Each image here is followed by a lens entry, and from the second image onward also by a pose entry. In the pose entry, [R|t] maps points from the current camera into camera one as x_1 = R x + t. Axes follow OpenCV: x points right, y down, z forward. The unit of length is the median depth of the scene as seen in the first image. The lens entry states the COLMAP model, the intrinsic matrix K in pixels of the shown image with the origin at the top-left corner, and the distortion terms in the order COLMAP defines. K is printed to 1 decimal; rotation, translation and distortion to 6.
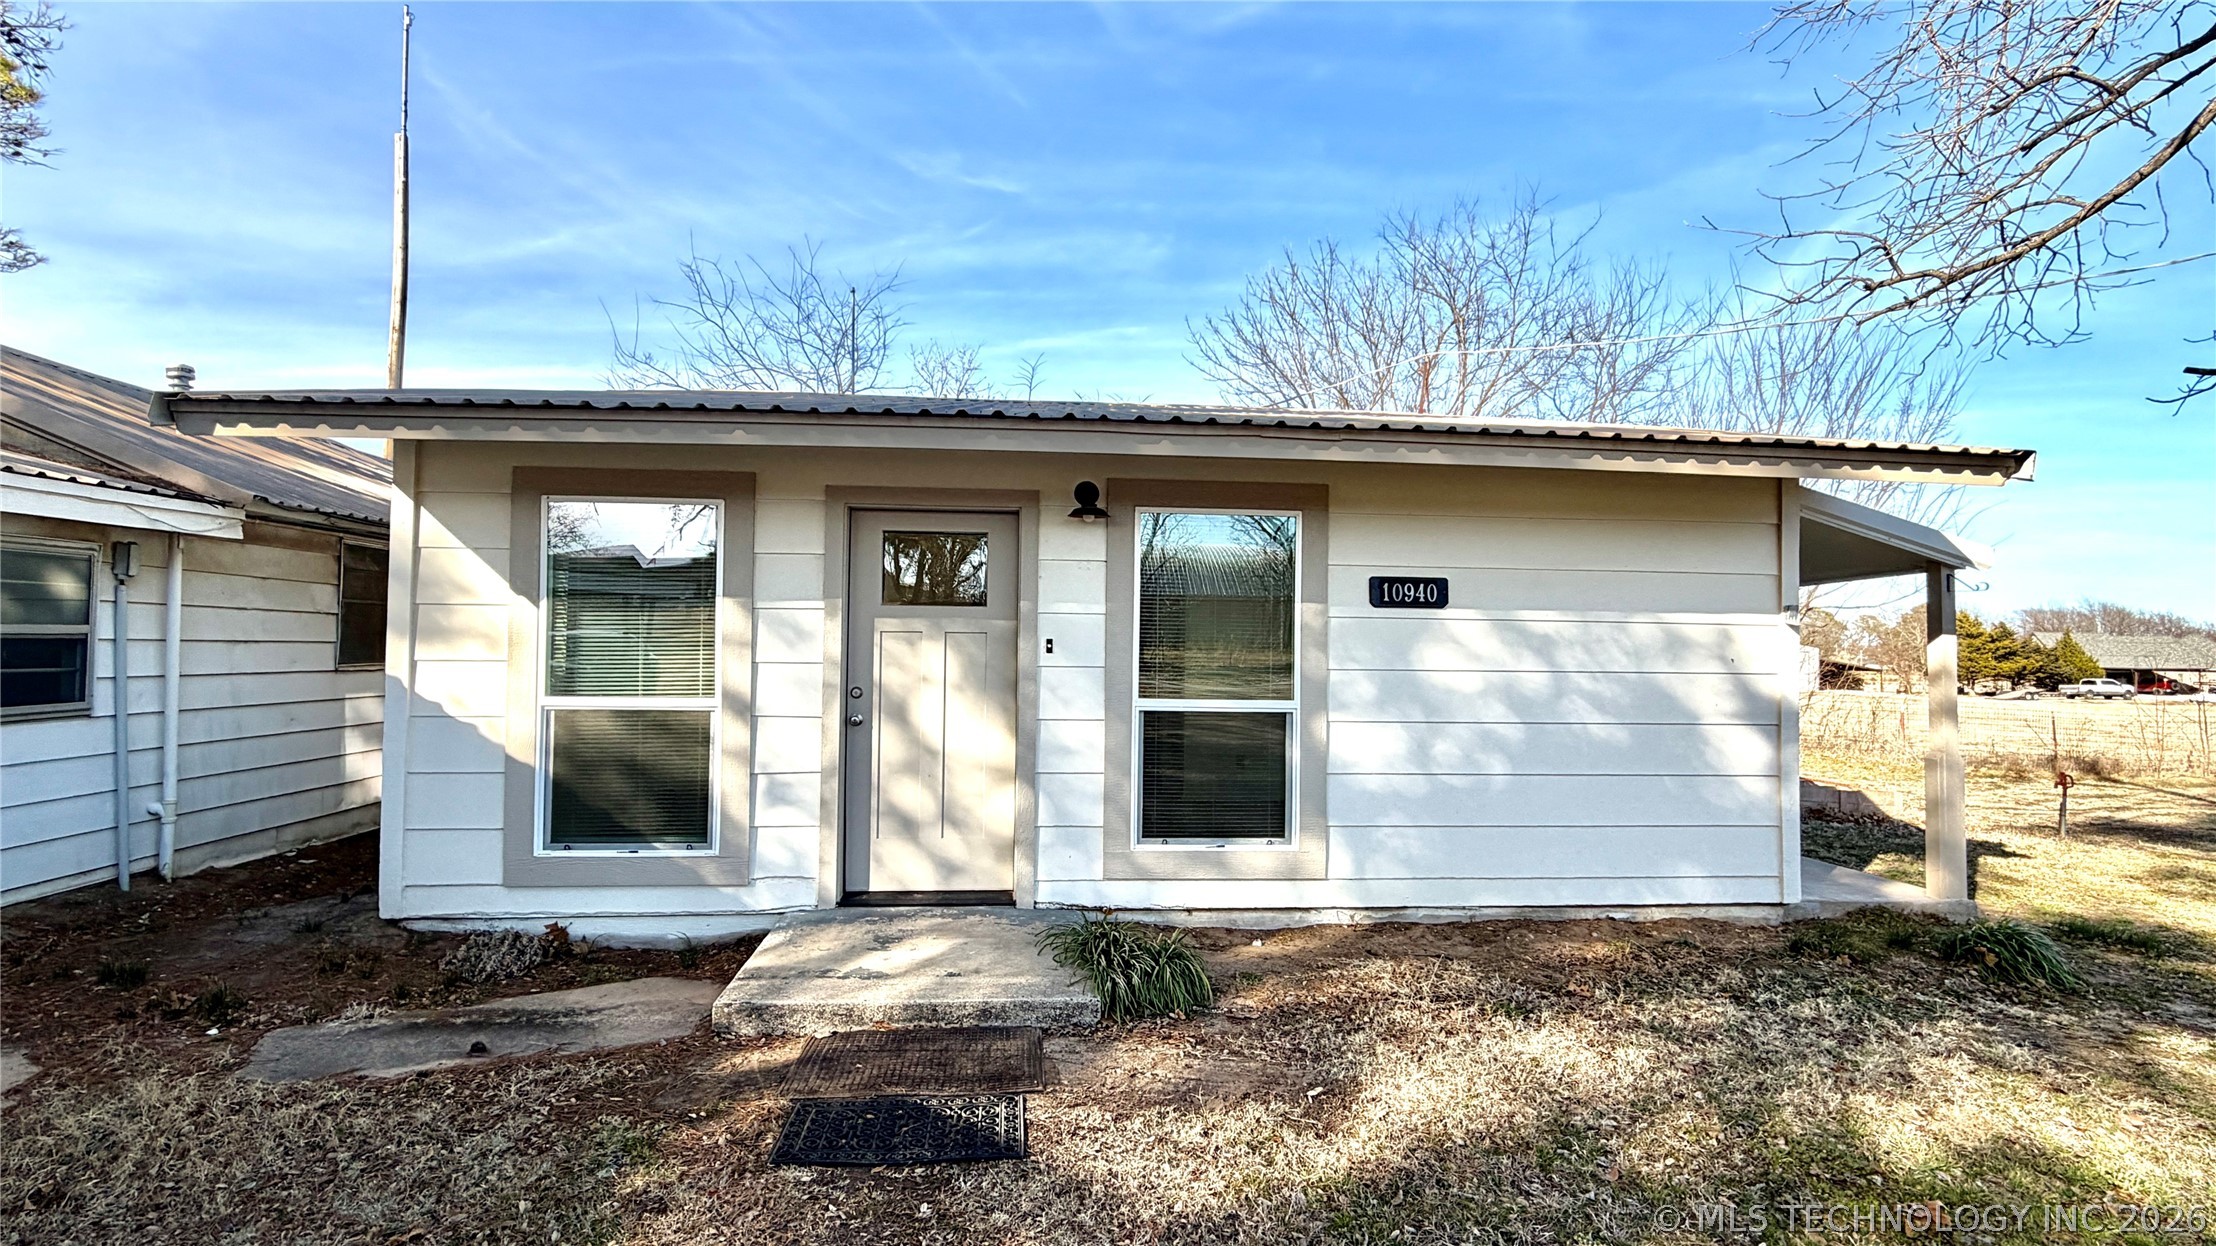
lens RADIAL K [[975.3, 0, 1108.0], [0, 975.3, 623.0], [0, 0, 1]] dist [-0.000300, -0.000073]
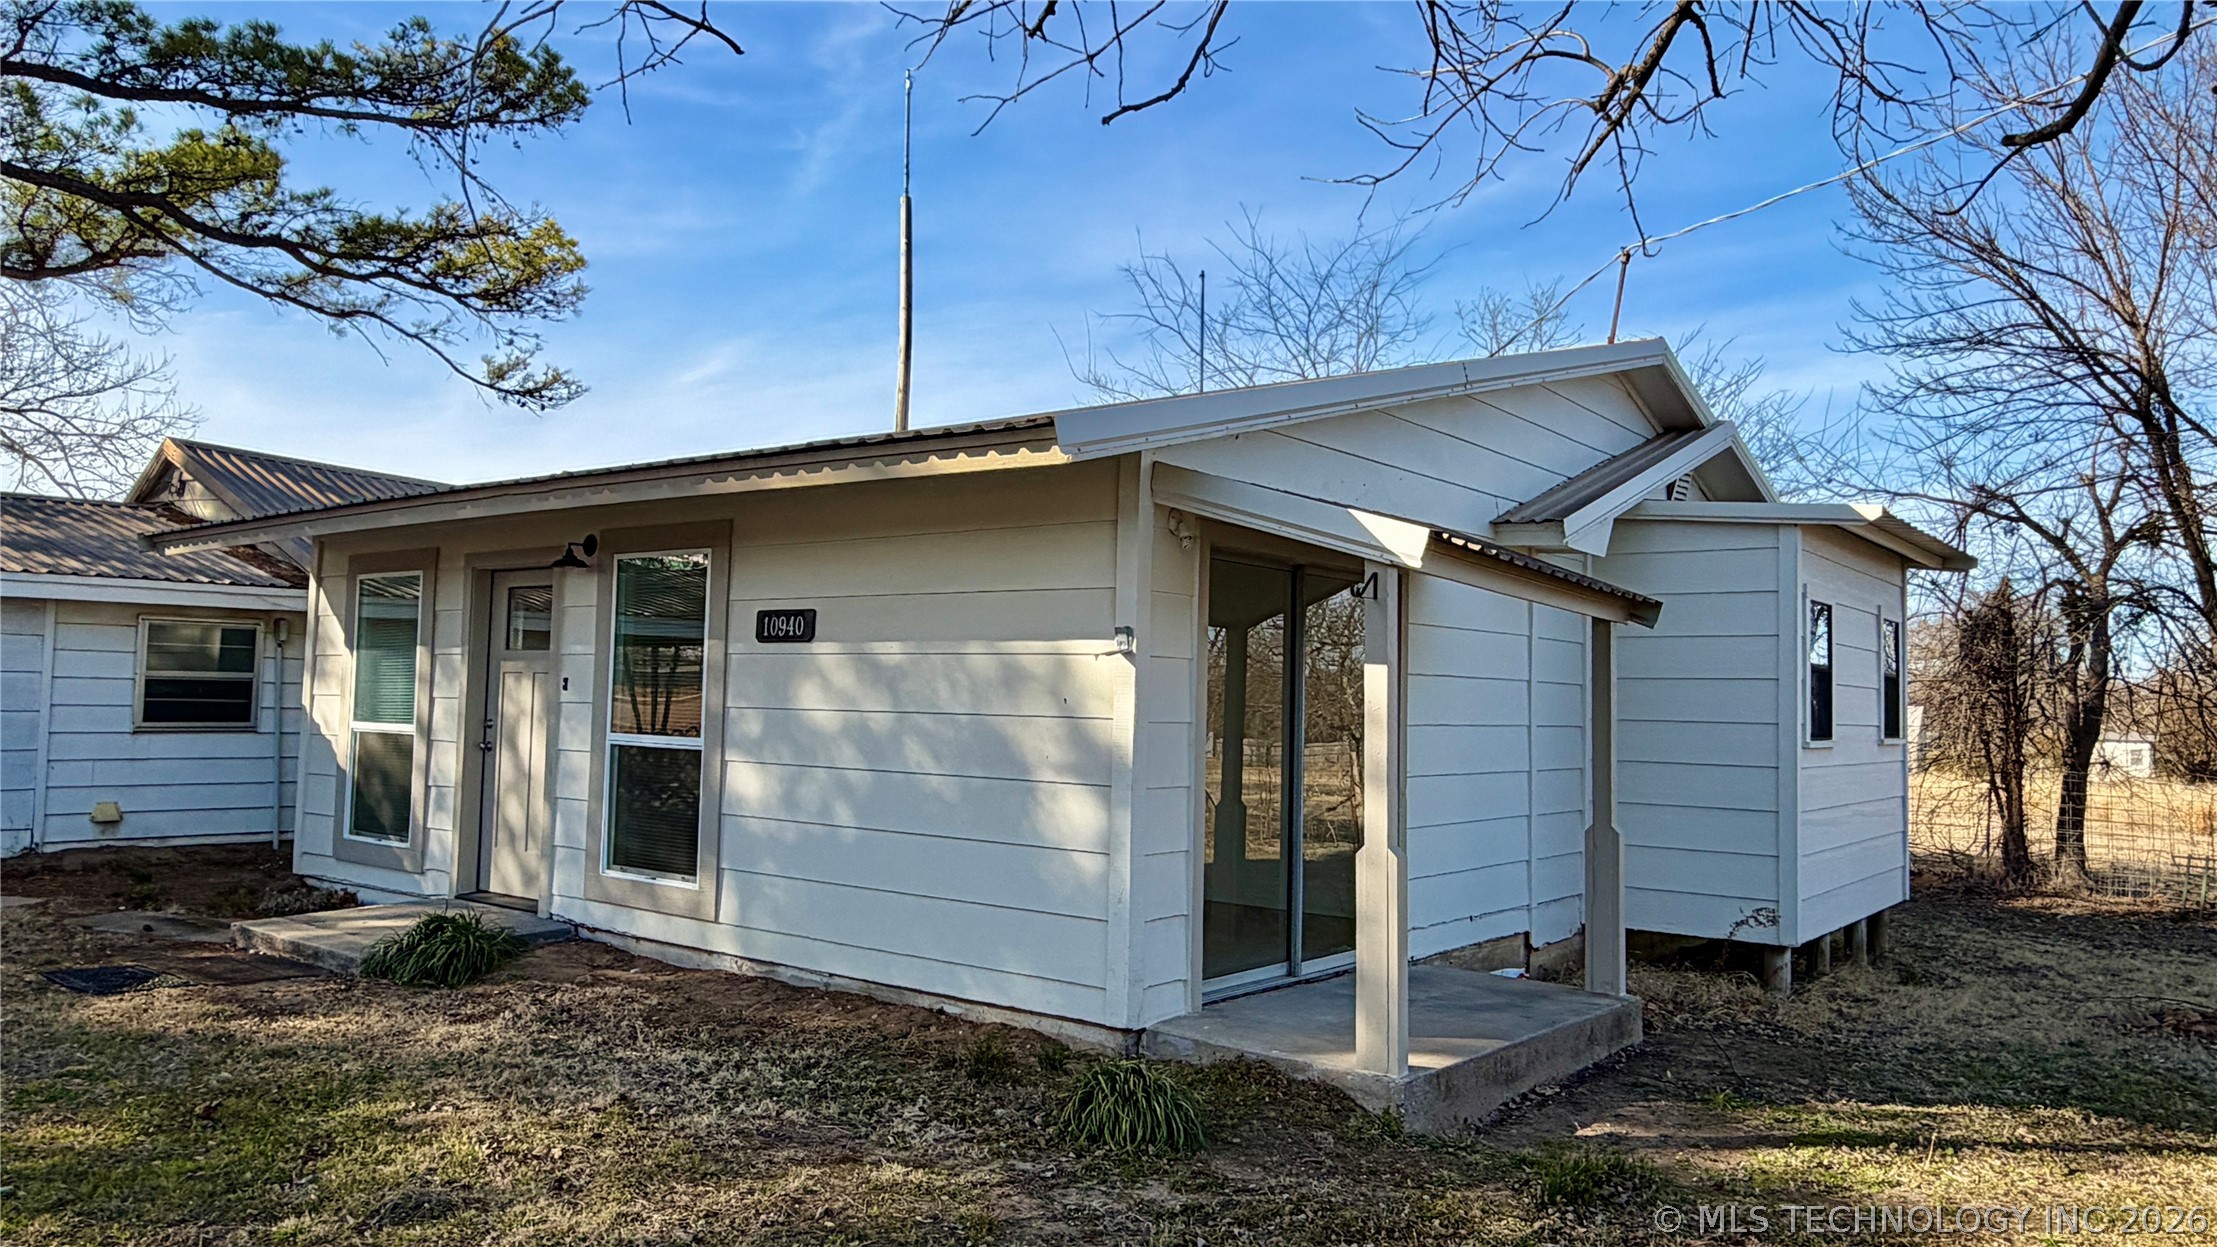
lens RADIAL K [[1493.5, 0, 1108.5], [0, 1493.5, 623.5], [0, 0, 1]] dist [-0.002627, -0.001820]
pose [[0.740195, -0.032114, -0.671624, 1.524870], [-0.003202, 0.998679, -0.051281, 0.039986], [0.672384, 0.040109, 0.739115, 0.147670]]
